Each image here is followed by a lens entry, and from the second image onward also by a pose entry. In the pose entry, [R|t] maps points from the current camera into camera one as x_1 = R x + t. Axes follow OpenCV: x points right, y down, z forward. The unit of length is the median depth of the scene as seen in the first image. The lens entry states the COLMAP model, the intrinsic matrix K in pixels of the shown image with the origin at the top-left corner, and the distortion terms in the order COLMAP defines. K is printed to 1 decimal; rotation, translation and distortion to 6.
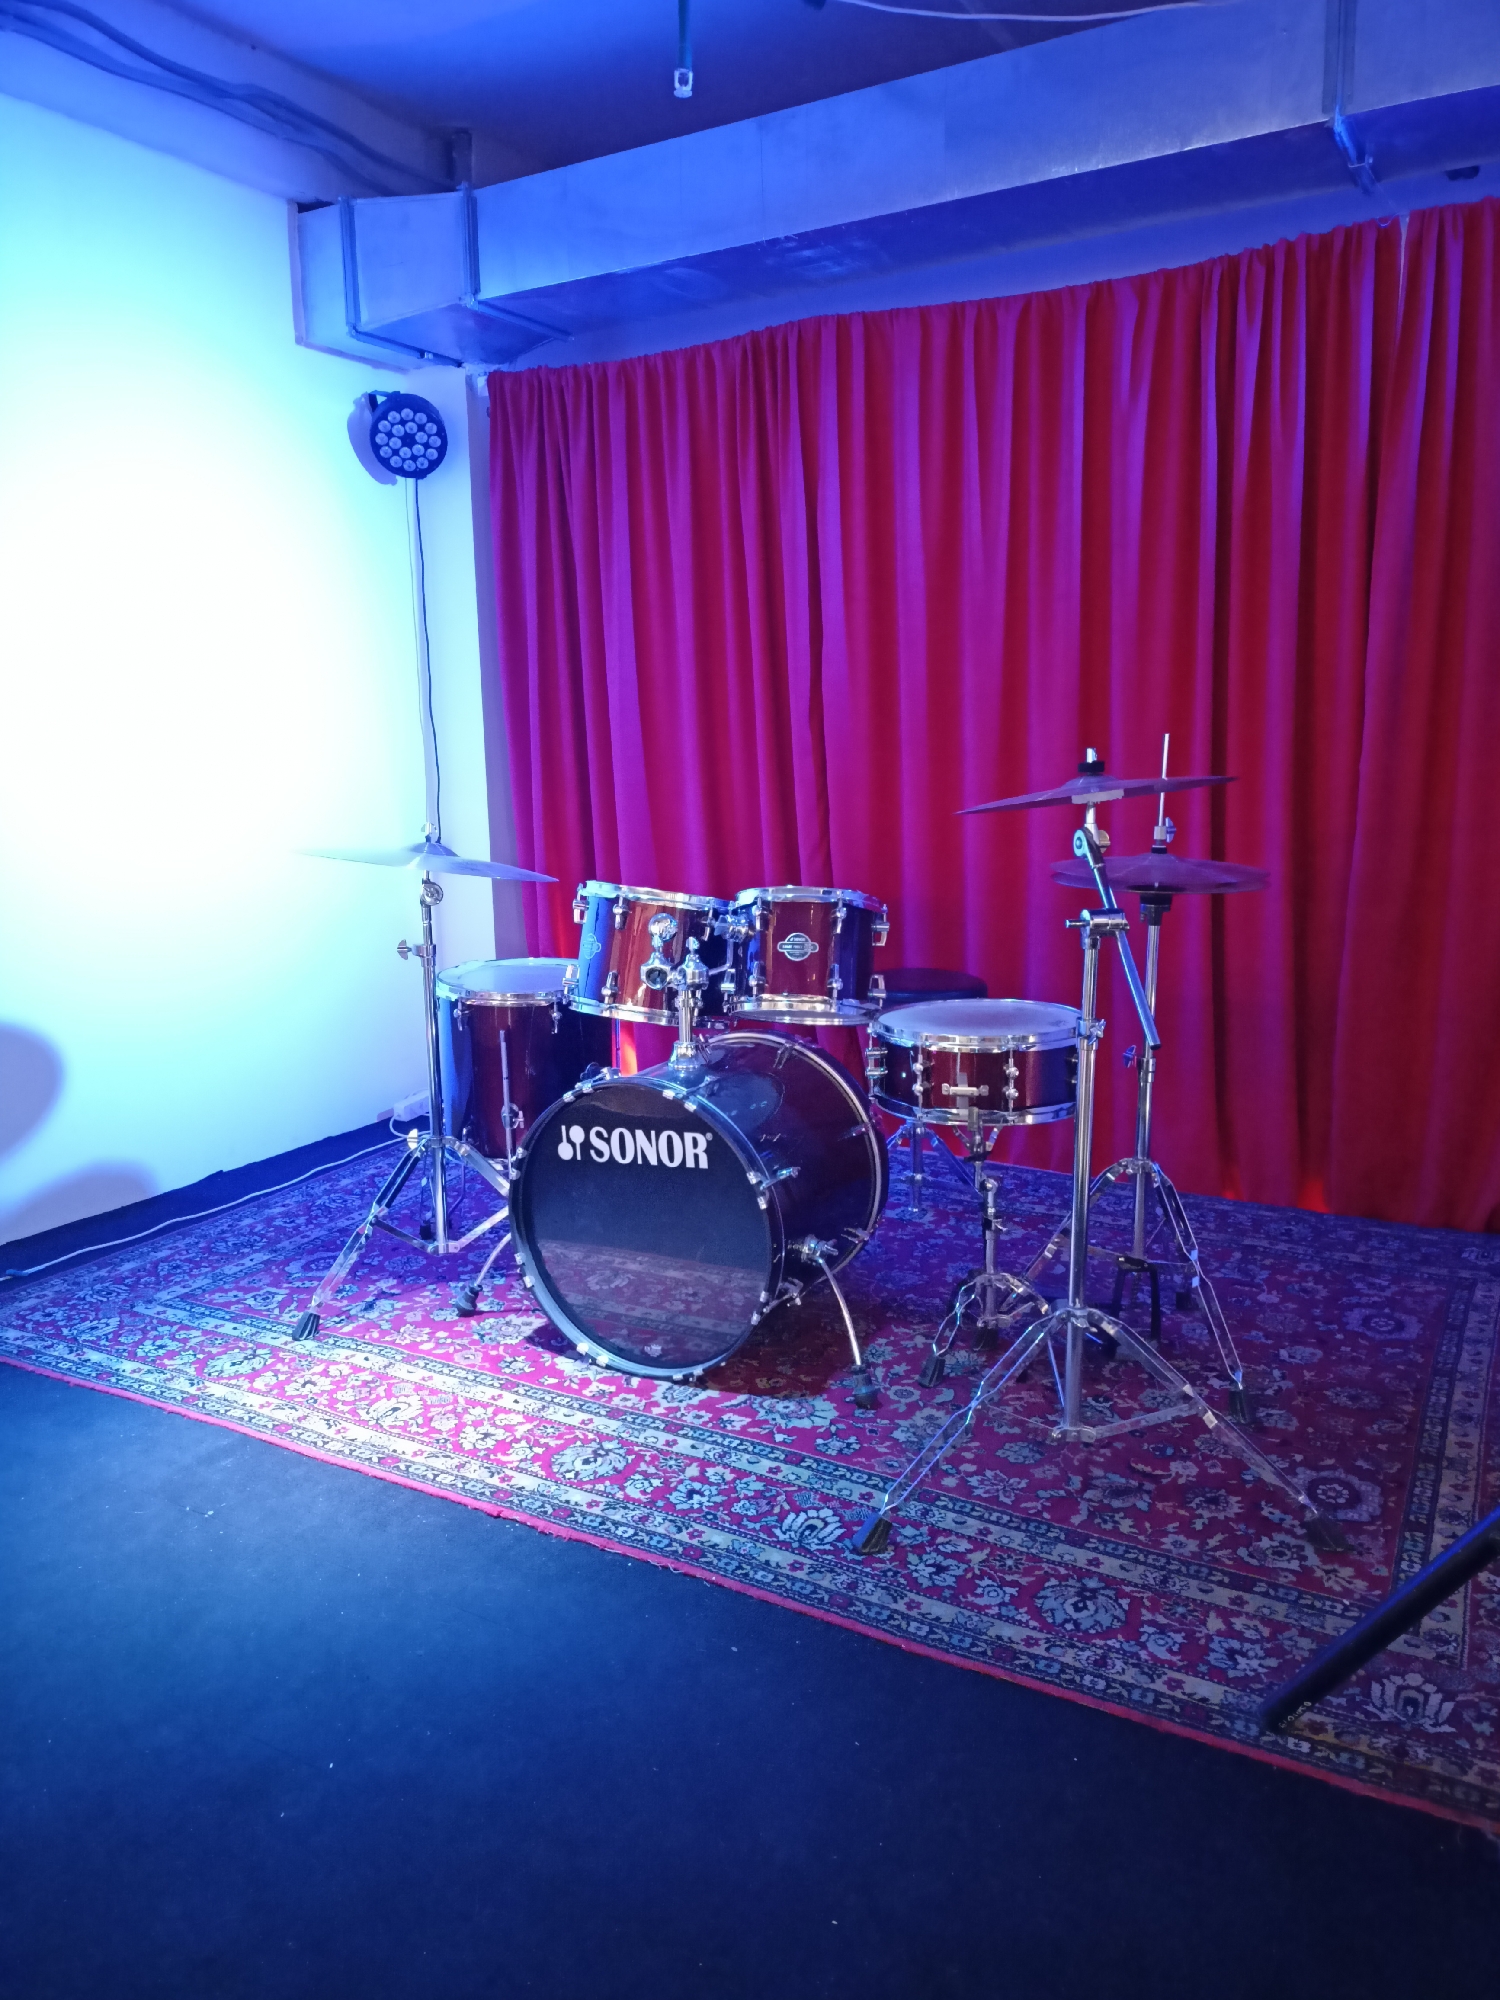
lens RADIAL K [[1479.4, 0, 750.0], [0, 1479.4, 1000.0], [0, 0, 1]] dist [0.088079, -0.140407]
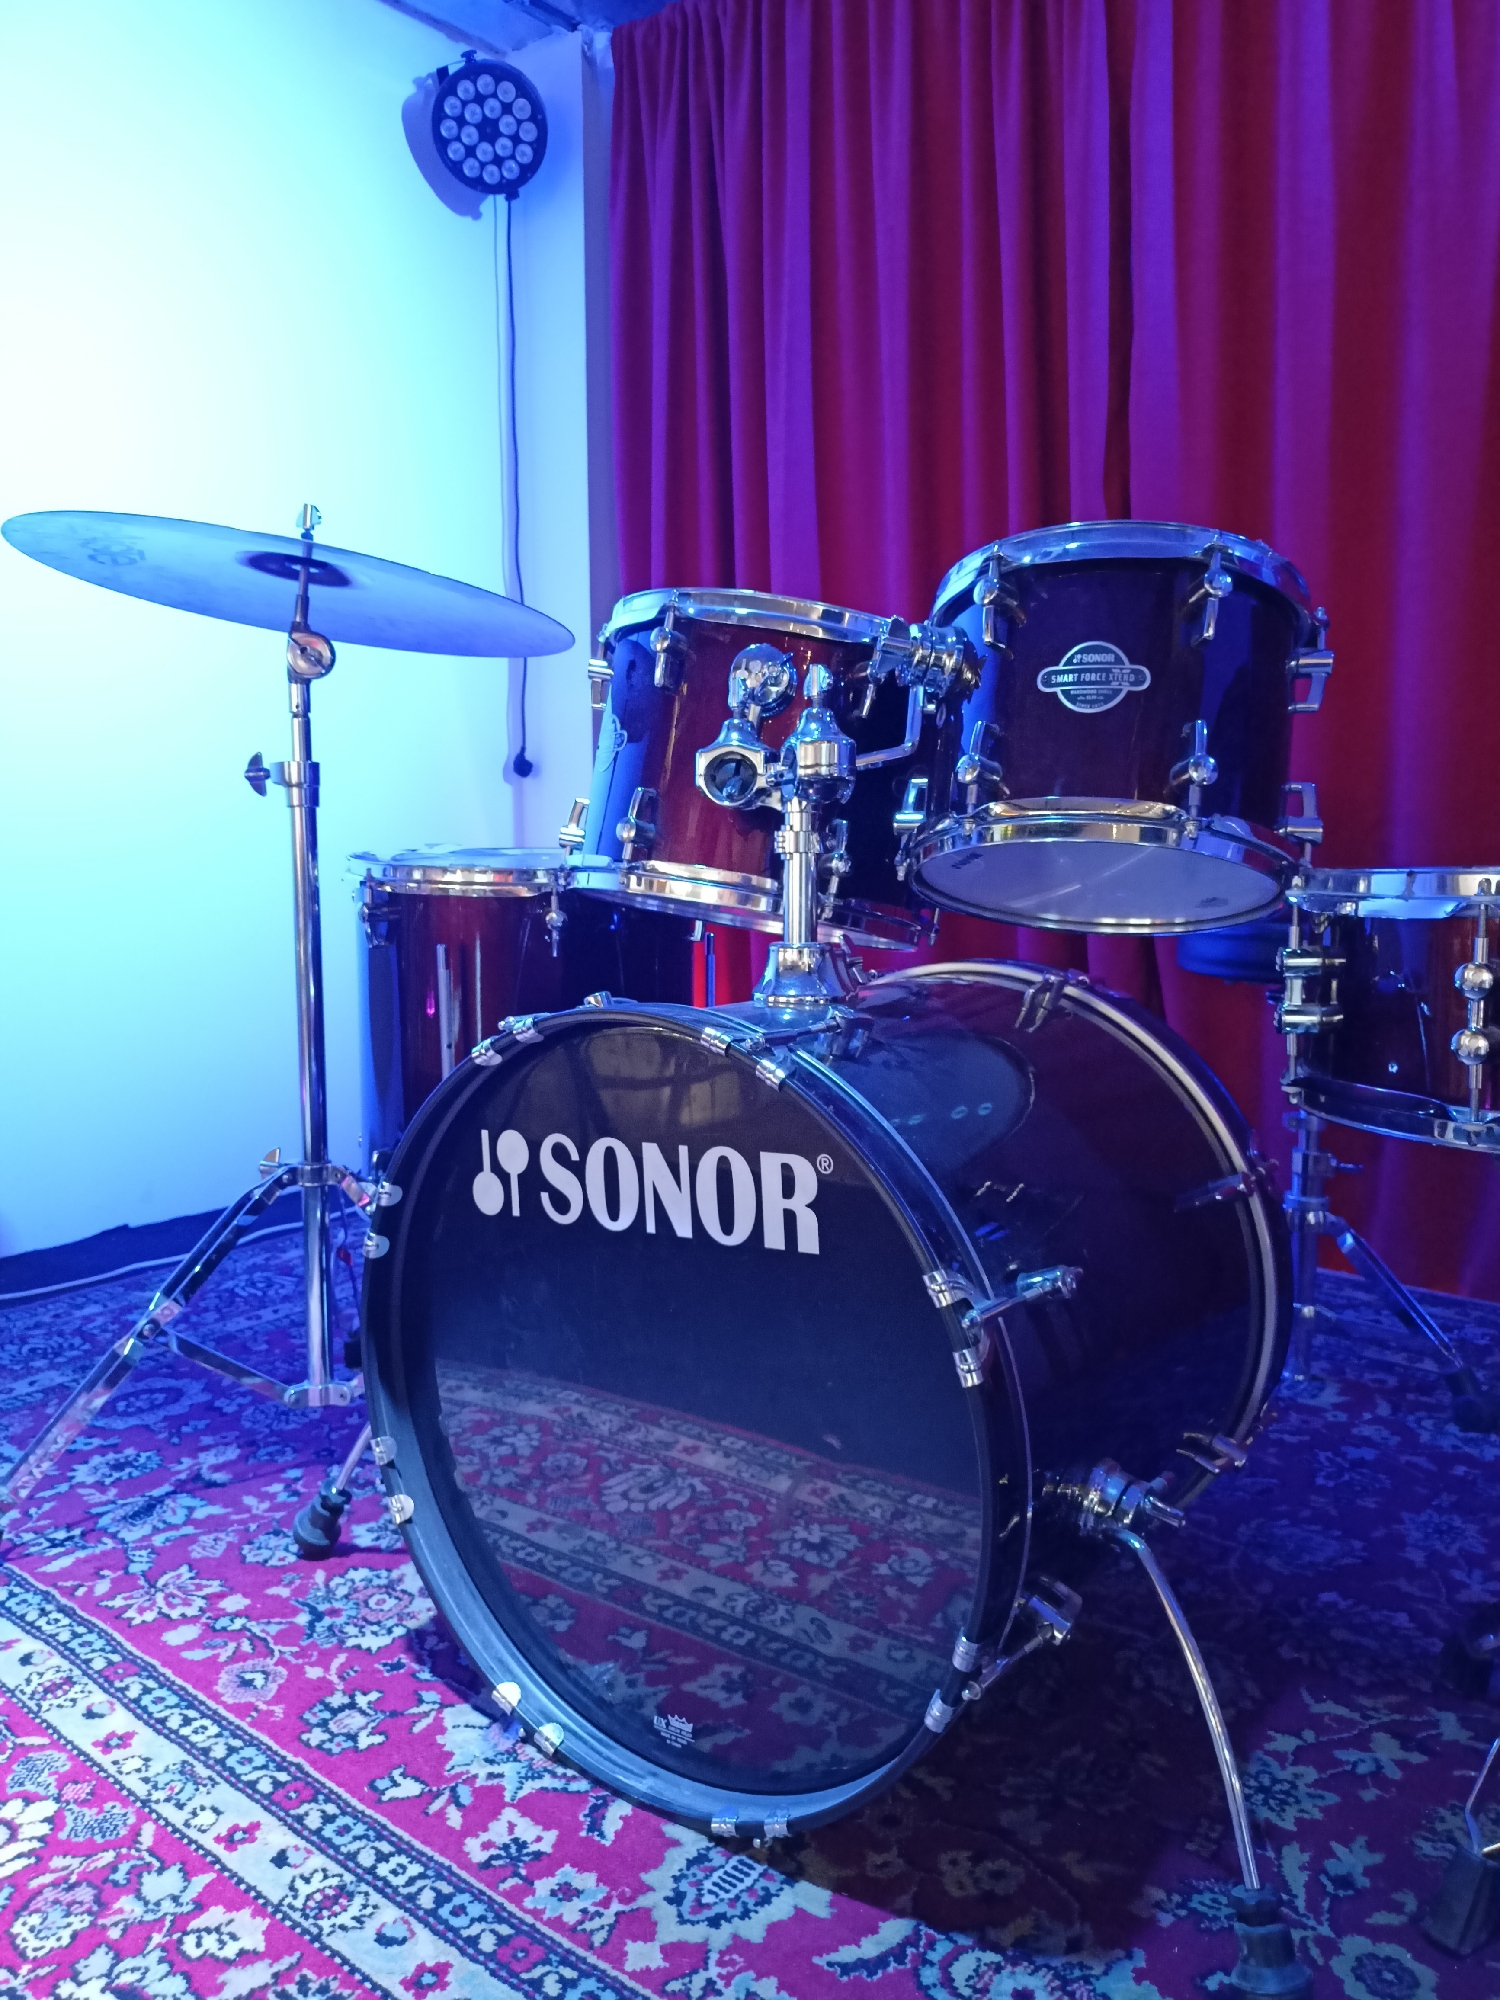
lens RADIAL K [[1479.4, 0, 750.0], [0, 1479.4, 1000.0], [0, 0, 1]] dist [0.088079, -0.140407]
pose [[0.985581, 0.031720, -0.166205, 0.011872], [-0.042971, 0.996990, -0.064536, 0.071025], [0.163658, 0.070747, 0.983977, 0.596533]]
